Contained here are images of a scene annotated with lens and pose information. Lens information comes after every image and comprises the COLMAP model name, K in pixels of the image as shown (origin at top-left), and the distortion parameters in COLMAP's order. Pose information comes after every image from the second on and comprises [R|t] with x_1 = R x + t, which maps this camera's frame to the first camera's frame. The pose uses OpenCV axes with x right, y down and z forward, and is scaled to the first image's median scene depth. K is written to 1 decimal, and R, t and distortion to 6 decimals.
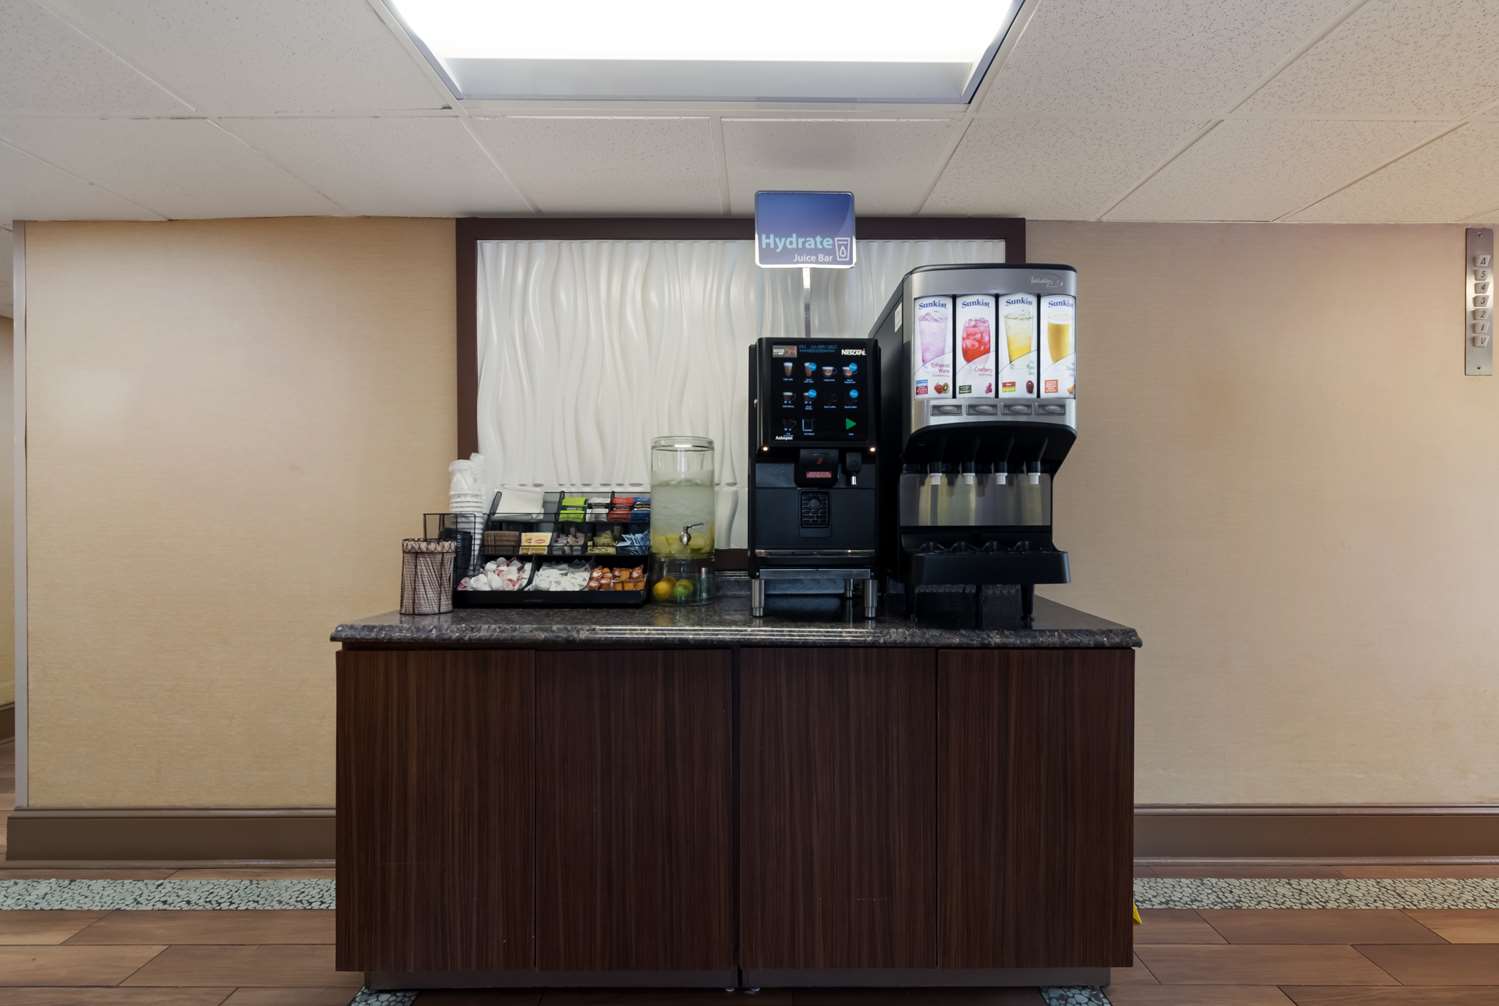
lens RADIAL K [[657.2, 0, 752.6], [0, 657.2, 504.1], [0, 0, 1]] dist [0.000154, 0.000005]
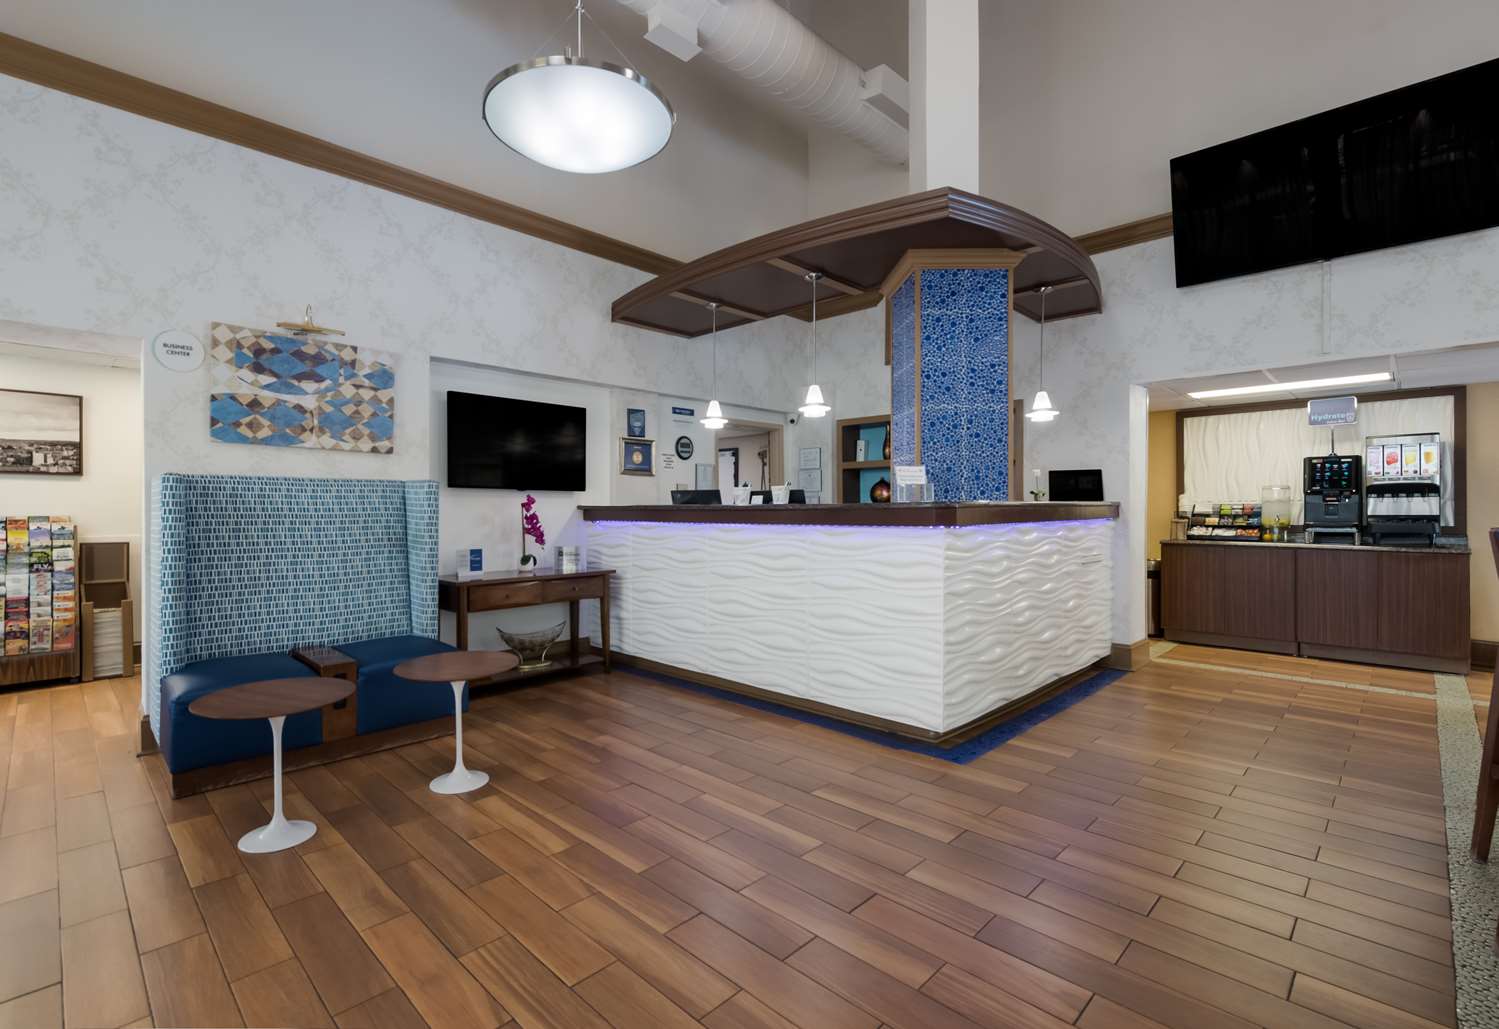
lens RADIAL K [[692.0, 0, 680.2], [0, 692.0, 509.7], [0, 0, 1]] dist [0.001431, -0.000032]
pose [[0.682129, -0.000167, -0.731232, 0.343251], [0.000440, 1.000000, 0.000183, 0.005034], [0.731232, -0.000446, 0.682129, -3.076279]]
